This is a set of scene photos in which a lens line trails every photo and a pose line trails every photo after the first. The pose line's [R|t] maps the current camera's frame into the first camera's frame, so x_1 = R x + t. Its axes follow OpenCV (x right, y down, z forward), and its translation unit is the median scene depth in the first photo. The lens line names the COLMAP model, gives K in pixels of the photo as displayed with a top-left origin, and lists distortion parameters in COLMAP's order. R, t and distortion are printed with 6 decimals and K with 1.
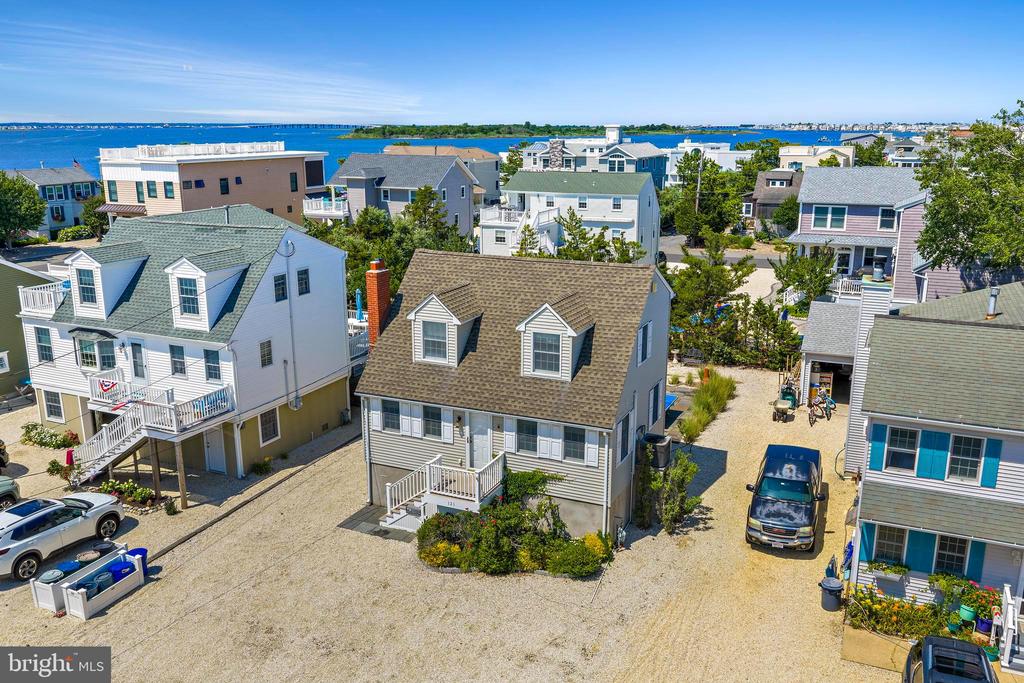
lens RADIAL K [[848.1, 0, 512.2], [0, 848.1, 349.1], [0, 0, 1]] dist [0.029523, -0.055762]
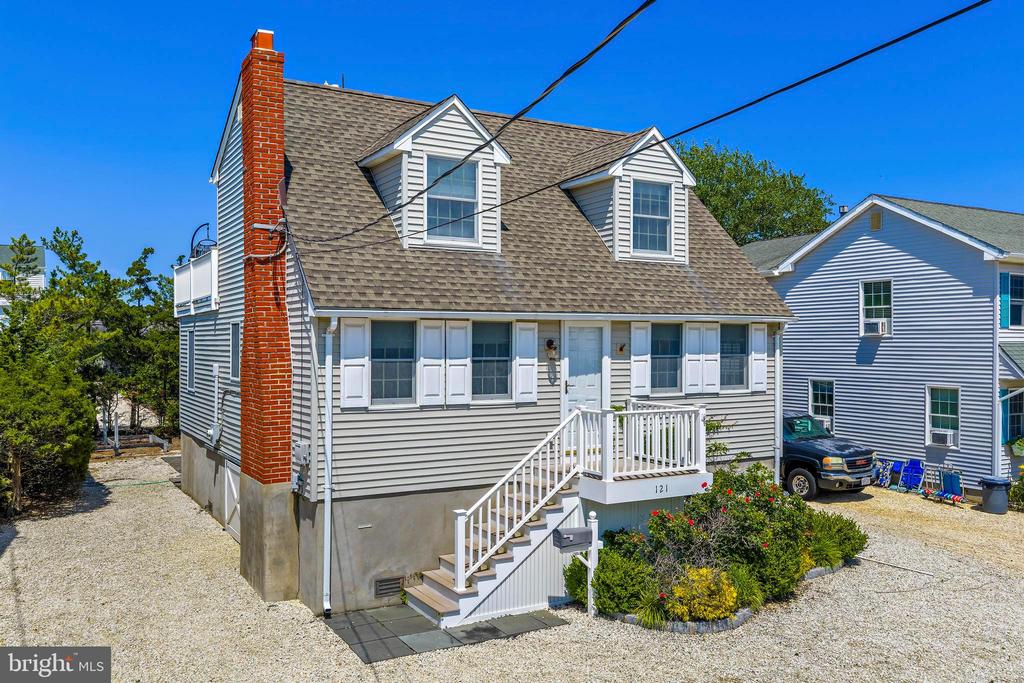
lens RADIAL K [[848.1, 0, 512.2], [0, 848.1, 349.1], [0, 0, 1]] dist [0.029523, -0.055762]
pose [[0.580484, -0.004233, 0.814261, -0.457569], [0.205264, 0.968453, -0.141297, 0.144696], [-0.787976, 0.249159, 0.563040, 0.723429]]
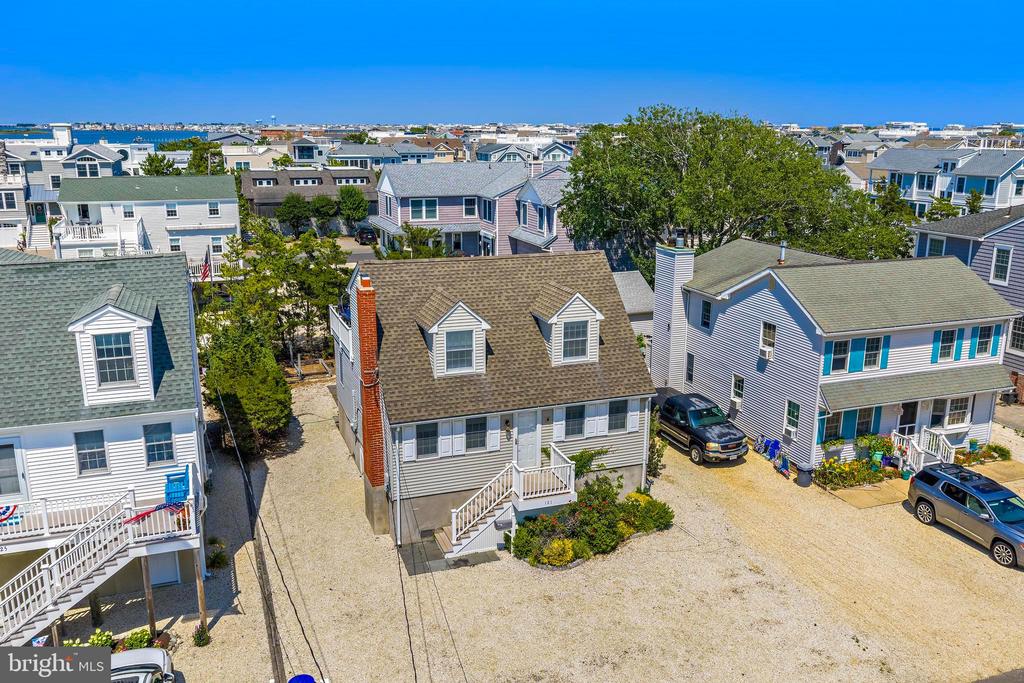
lens RADIAL K [[848.1, 0, 512.2], [0, 848.1, 349.1], [0, 0, 1]] dist [0.029523, -0.055762]
pose [[0.713381, -0.173776, 0.678889, -0.692559], [0.173813, 0.982371, 0.068814, -0.066551], [-0.678879, 0.068909, 0.731009, 0.262298]]
